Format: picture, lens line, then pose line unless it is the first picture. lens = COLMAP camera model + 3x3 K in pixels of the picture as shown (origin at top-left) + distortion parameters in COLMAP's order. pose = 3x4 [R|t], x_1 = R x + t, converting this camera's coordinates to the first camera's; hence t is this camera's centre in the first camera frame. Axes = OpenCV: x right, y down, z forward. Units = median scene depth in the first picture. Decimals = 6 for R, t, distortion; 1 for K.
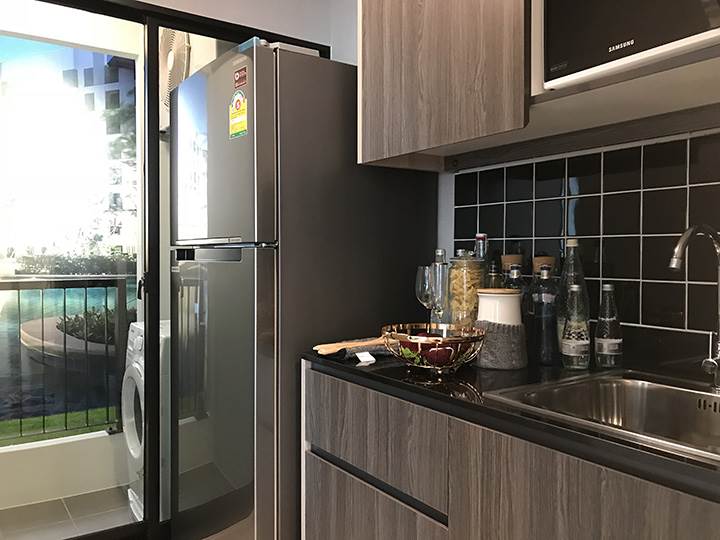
lens RADIAL K [[595.0, 0, 360.0], [0, 595.0, 270.0], [0, 0, 1]] dist [0.004364, 0.000154]
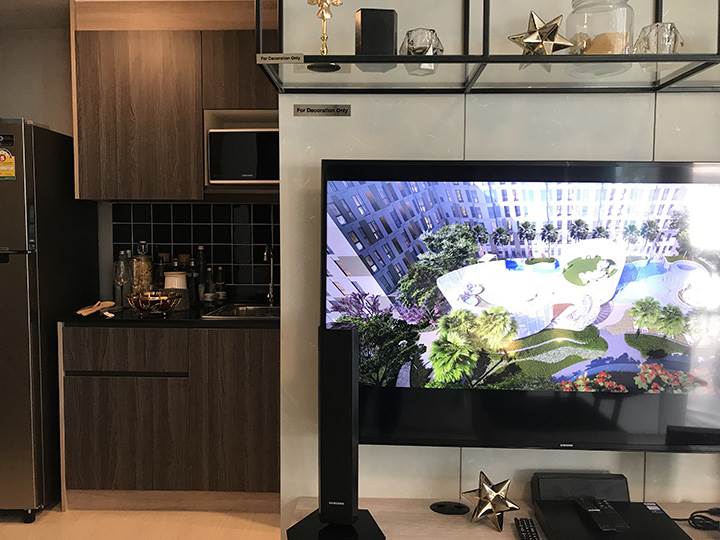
lens RADIAL K [[595.0, 0, 360.0], [0, 595.0, 270.0], [0, 0, 1]] dist [0.004364, 0.000154]
pose [[0.594205, -0.050643, 0.802718, -0.992242], [0.016348, 0.998570, 0.050898, -0.064790], [-0.804148, -0.017120, 0.594183, -0.682253]]
